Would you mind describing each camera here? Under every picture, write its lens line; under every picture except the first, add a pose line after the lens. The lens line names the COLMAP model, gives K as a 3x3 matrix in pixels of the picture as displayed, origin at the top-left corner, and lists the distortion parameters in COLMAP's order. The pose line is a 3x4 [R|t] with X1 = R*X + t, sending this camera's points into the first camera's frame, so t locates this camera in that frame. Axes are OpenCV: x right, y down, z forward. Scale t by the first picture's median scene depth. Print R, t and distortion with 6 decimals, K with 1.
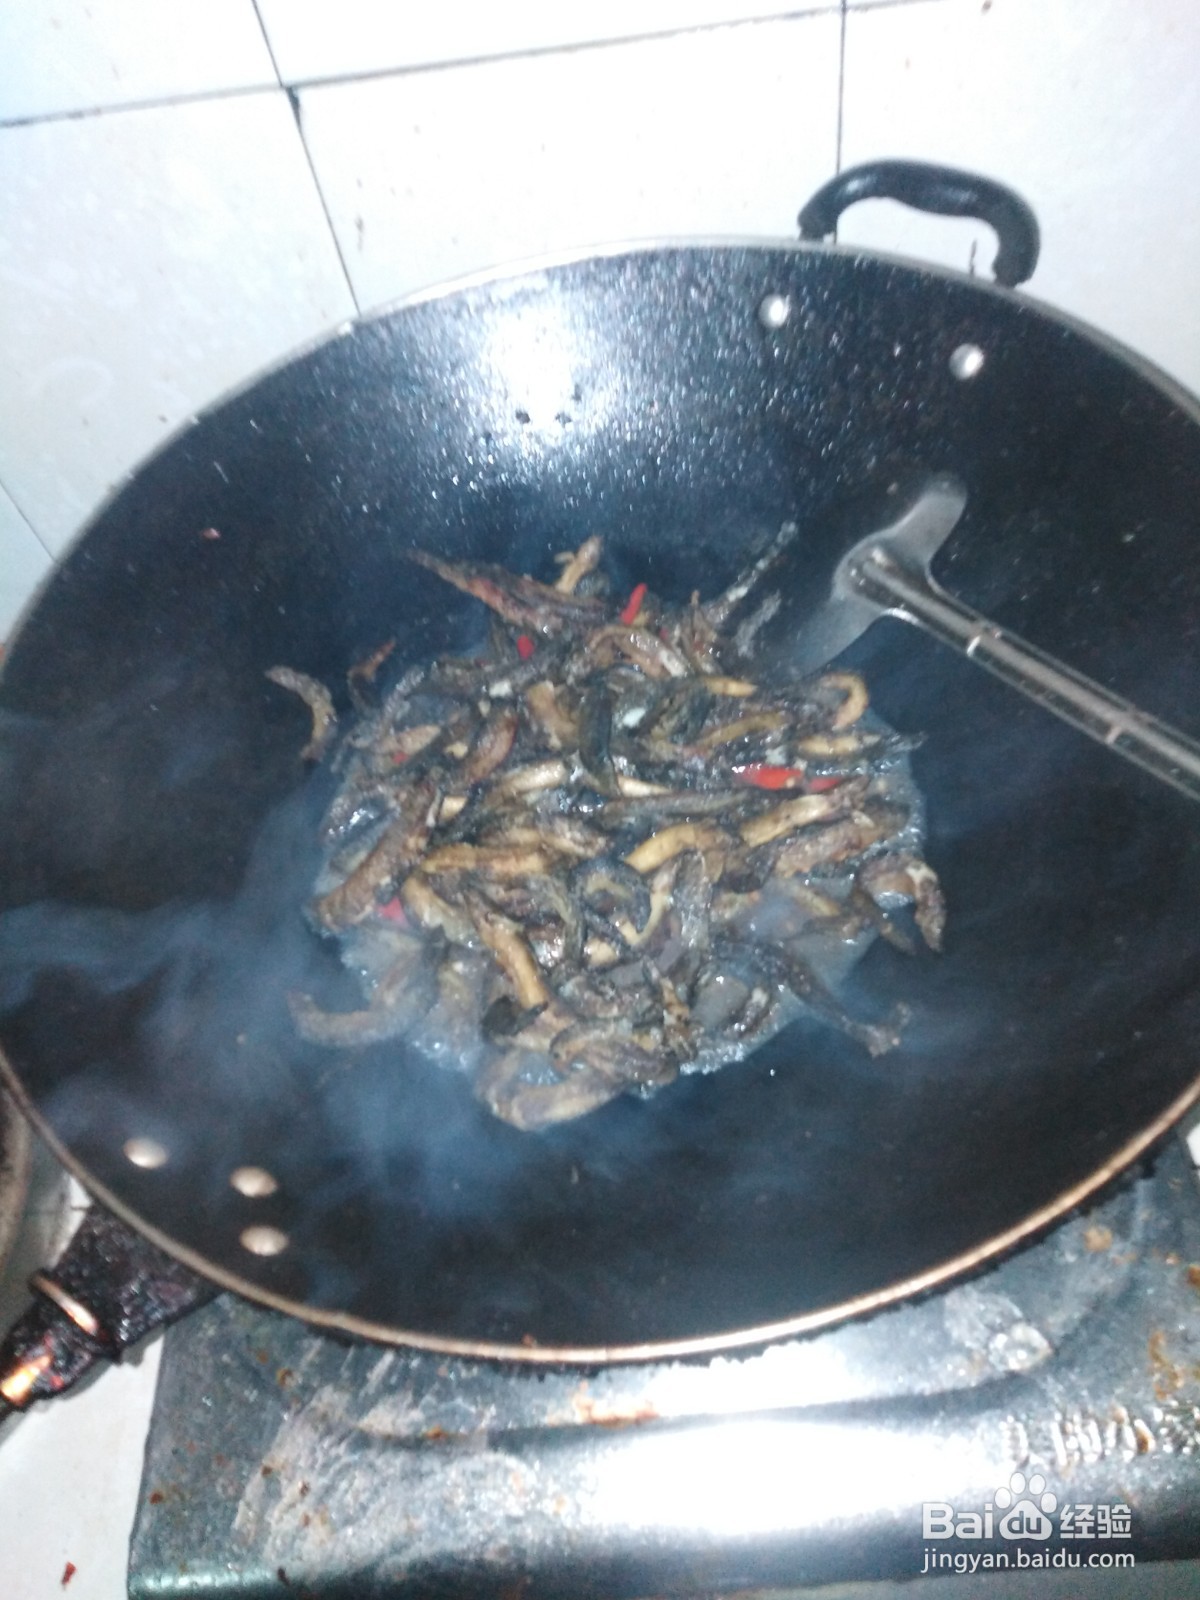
lens RADIAL K [[1166.3, 0, 582.5], [0, 1166.3, 802.2], [0, 0, 1]] dist [0.005485, 0.005047]
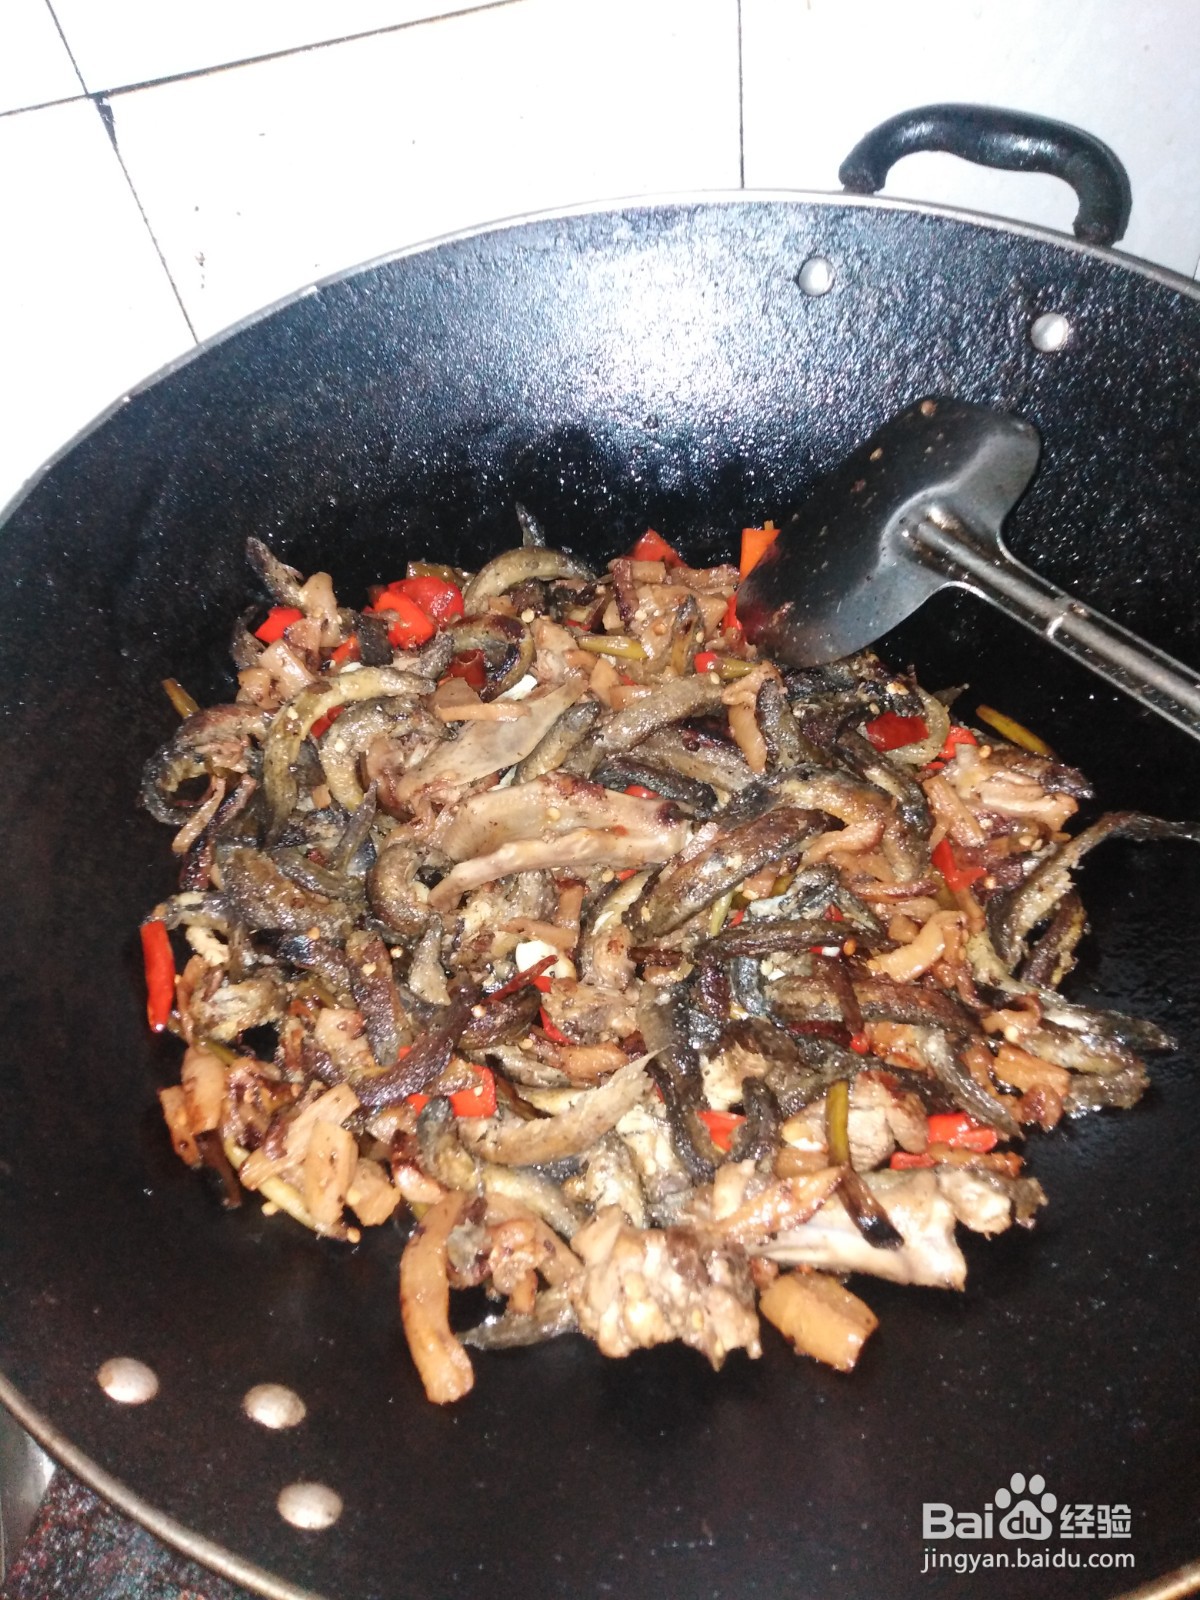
lens RADIAL K [[1181.8, 0, 596.2], [0, 1181.8, 815.8], [0, 0, 1]] dist [0.002971, -0.009204]
pose [[0.994837, -0.031178, 0.096576, -0.125796], [0.032039, 0.999459, -0.007381, -0.030944], [-0.096294, 0.010437, 0.995298, 0.207345]]
